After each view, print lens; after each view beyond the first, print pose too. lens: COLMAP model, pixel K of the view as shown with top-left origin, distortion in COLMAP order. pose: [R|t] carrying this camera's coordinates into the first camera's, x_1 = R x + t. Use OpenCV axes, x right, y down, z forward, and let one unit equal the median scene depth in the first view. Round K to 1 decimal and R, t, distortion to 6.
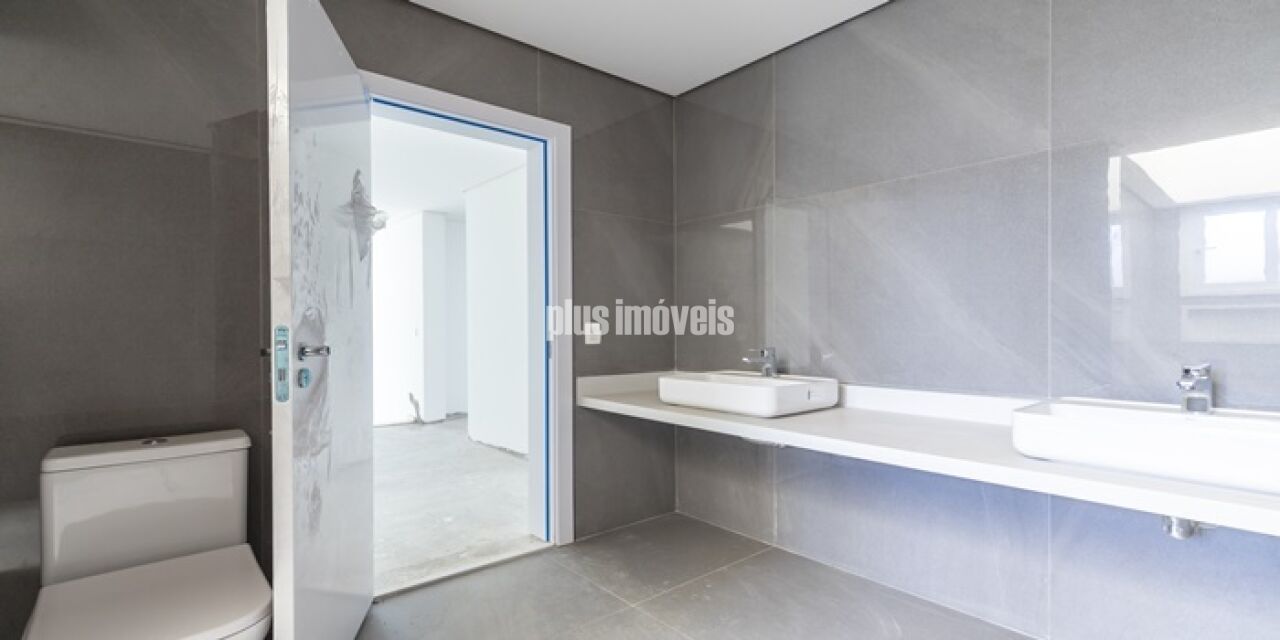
lens RADIAL K [[574.7, 0, 639.1], [0, 574.7, 332.9], [0, 0, 1]] dist [0.001598, 0.000067]
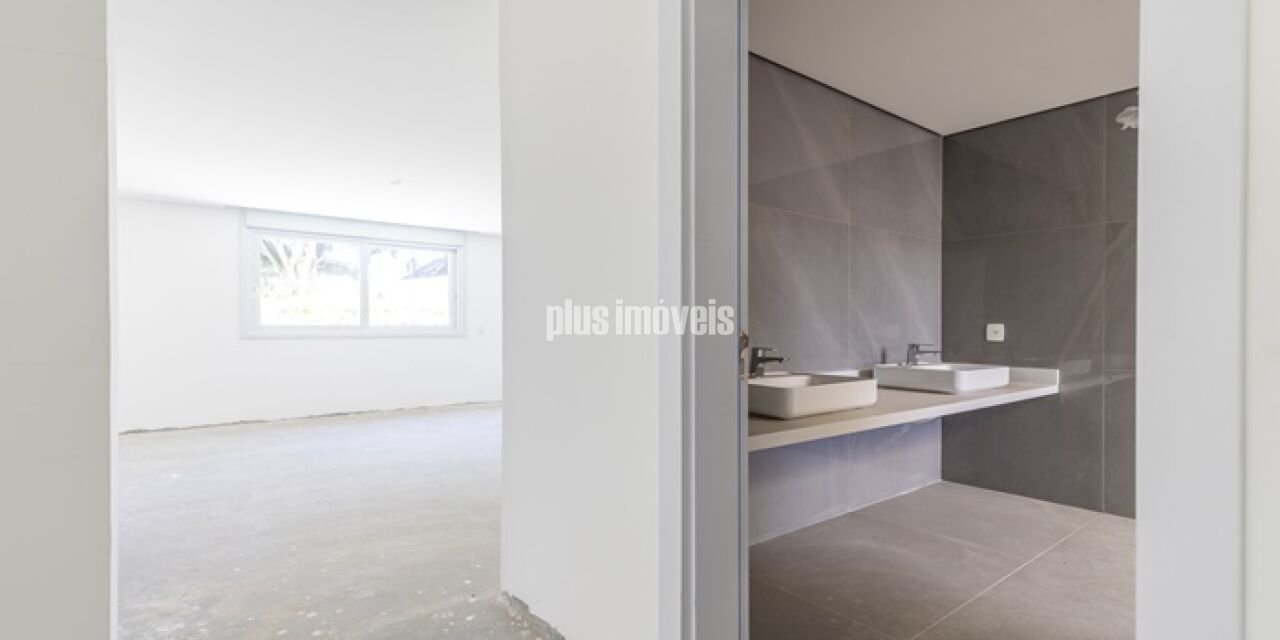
lens RADIAL K [[574.7, 0, 639.1], [0, 574.7, 332.9], [0, 0, 1]] dist [0.001598, 0.000067]
pose [[0.048006, -0.002695, 0.998843, -0.839842], [0.008611, 0.999960, 0.002285, -0.002530], [-0.998810, 0.008492, 0.048027, 1.263277]]
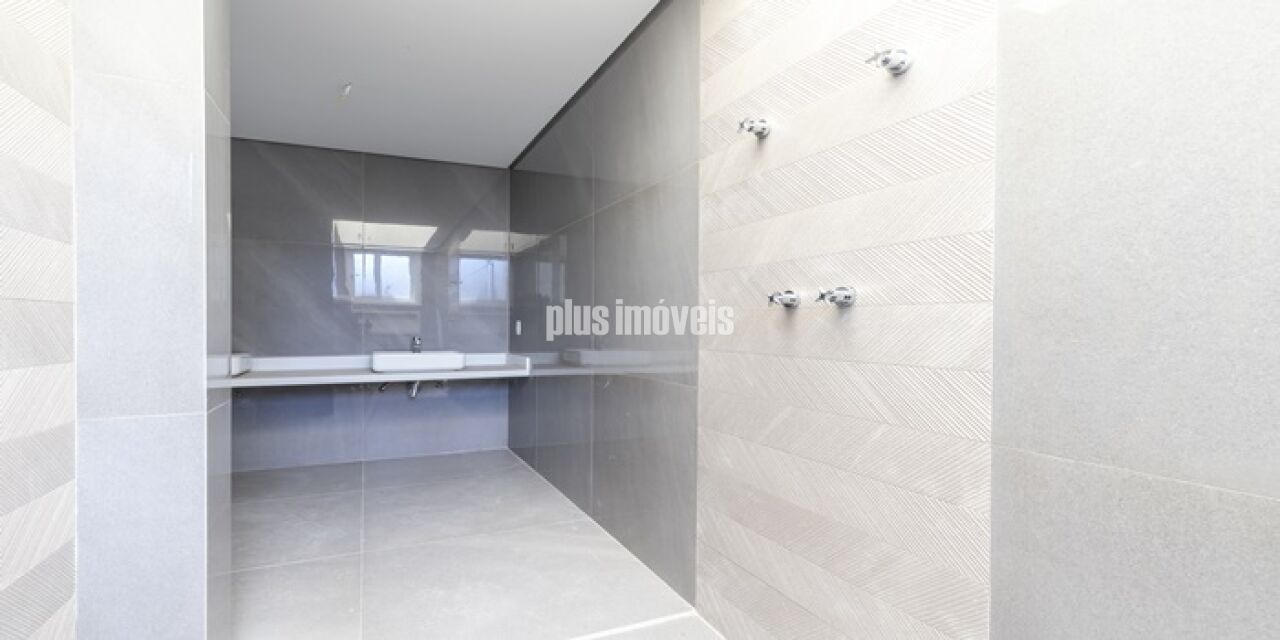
lens RADIAL K [[574.7, 0, 639.1], [0, 574.7, 332.9], [0, 0, 1]] dist [0.001598, 0.000067]
pose [[0.249423, -0.001237, 0.968394, -1.013316], [0.009745, 0.999952, -0.001233, 0.030490], [-0.968346, 0.009744, 0.249423, -0.523973]]
